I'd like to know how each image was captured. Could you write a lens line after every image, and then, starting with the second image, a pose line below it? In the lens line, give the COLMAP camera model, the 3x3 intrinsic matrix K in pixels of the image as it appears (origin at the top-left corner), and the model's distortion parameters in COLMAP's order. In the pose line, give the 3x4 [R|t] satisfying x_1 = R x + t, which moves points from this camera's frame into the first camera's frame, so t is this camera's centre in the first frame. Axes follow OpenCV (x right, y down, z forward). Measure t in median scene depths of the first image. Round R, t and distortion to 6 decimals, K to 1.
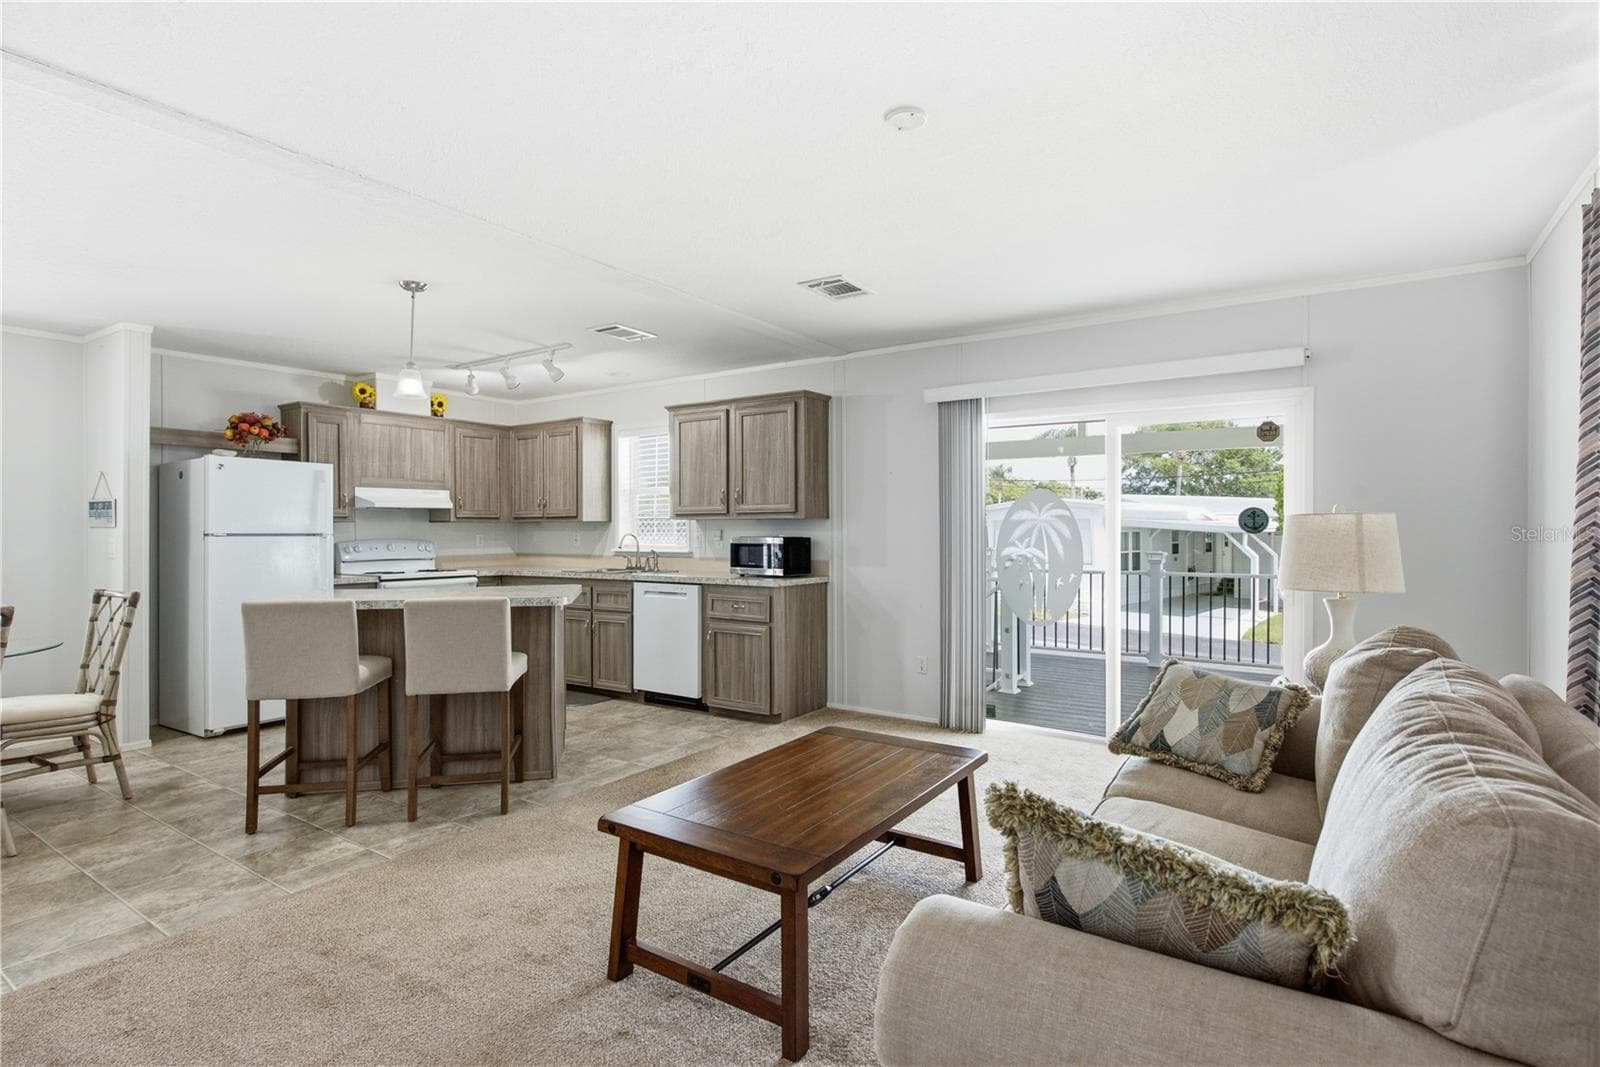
lens RADIAL K [[813.6, 0, 823.7], [0, 813.6, 529.4], [0, 0, 1]] dist [0.000484, -0.002006]
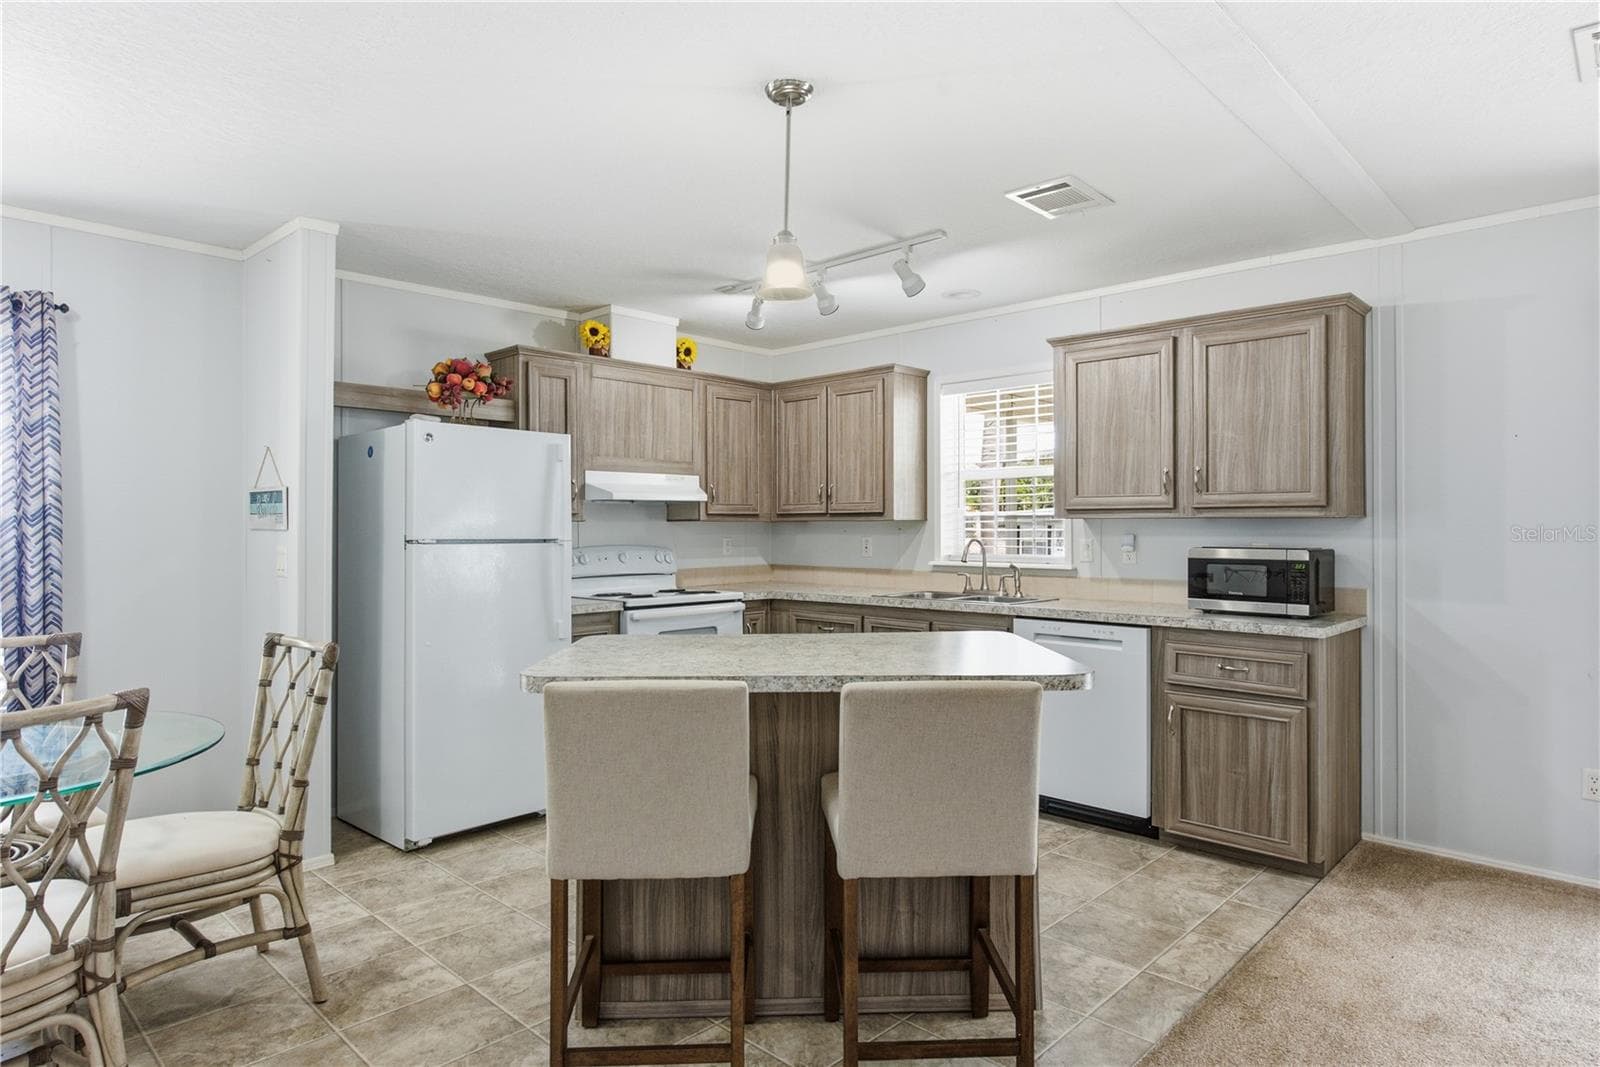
lens RADIAL K [[930.9, 0, 810.1], [0, 930.9, 521.3], [0, 0, 1]] dist [-0.002568, 0.006550]
pose [[0.985558, 0.001001, -0.169334, -0.286224], [-0.001948, 0.999983, -0.005424, -0.005787], [0.169326, 0.005676, 0.985544, 0.288494]]
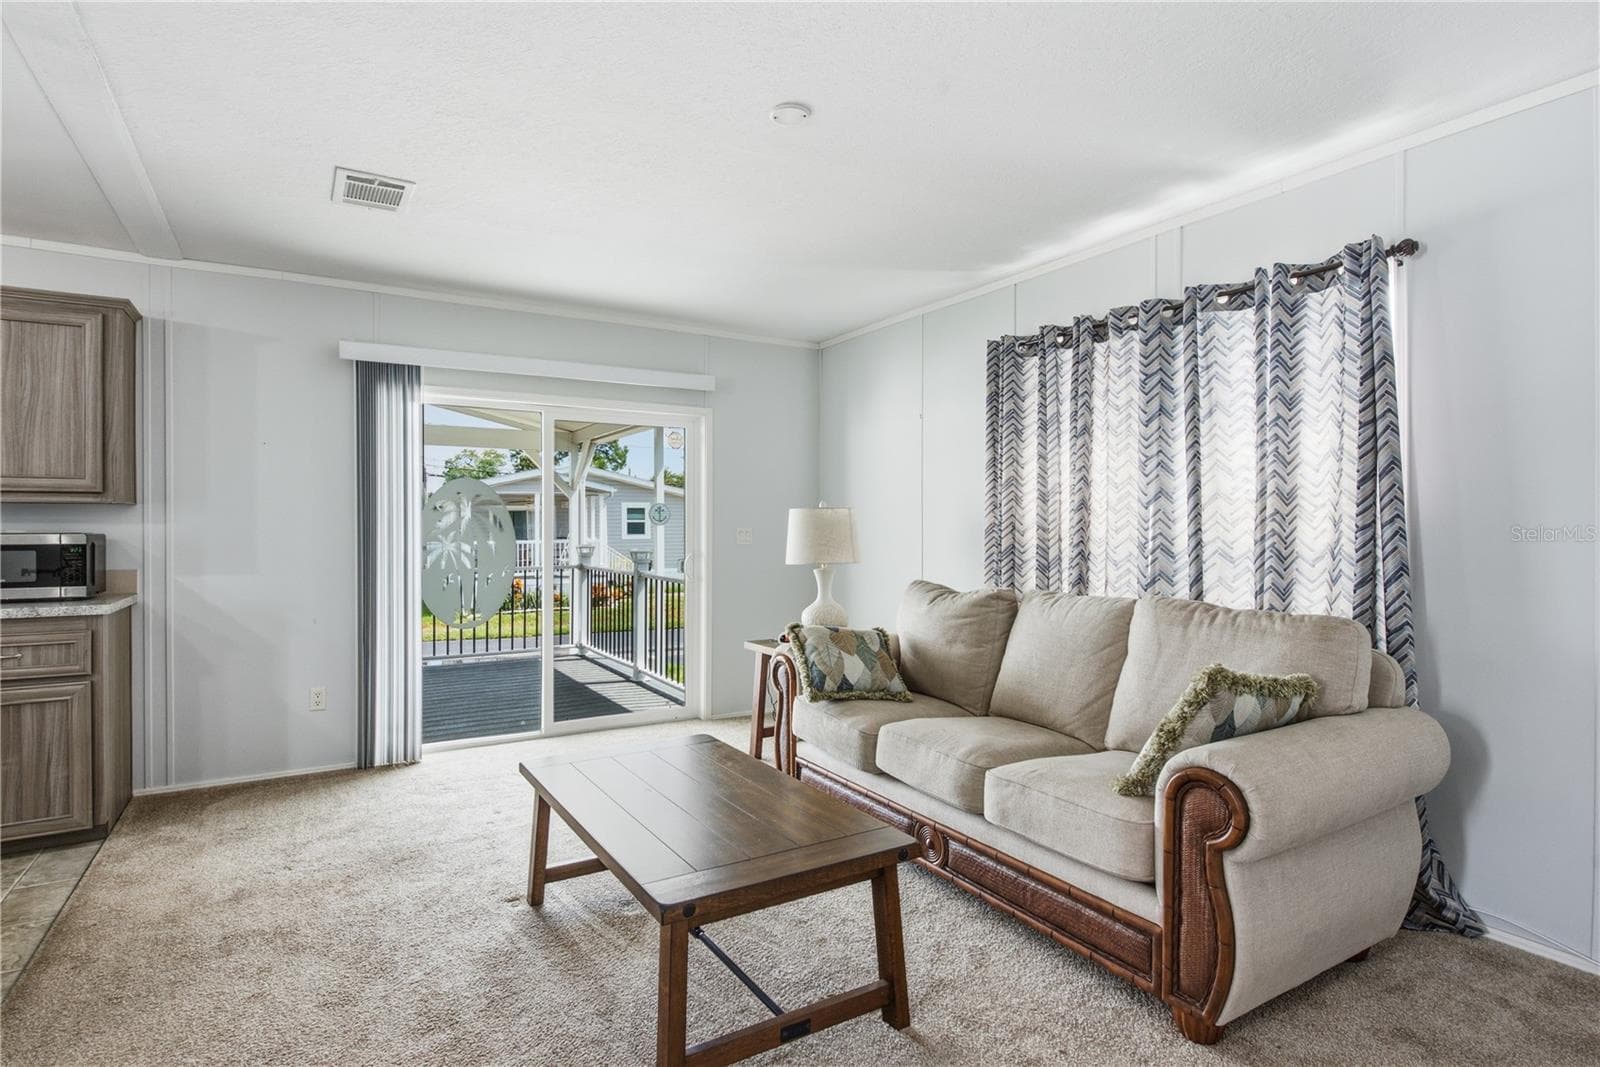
lens RADIAL K [[813.6, 0, 811.2], [0, 813.6, 530.4], [0, 0, 1]] dist [0.000484, -0.002006]
pose [[0.421775, -0.002954, 0.906696, -0.370793], [0.006679, 0.999978, 0.000151, 0.011225], [-0.906676, 0.005992, 0.421786, 0.252657]]
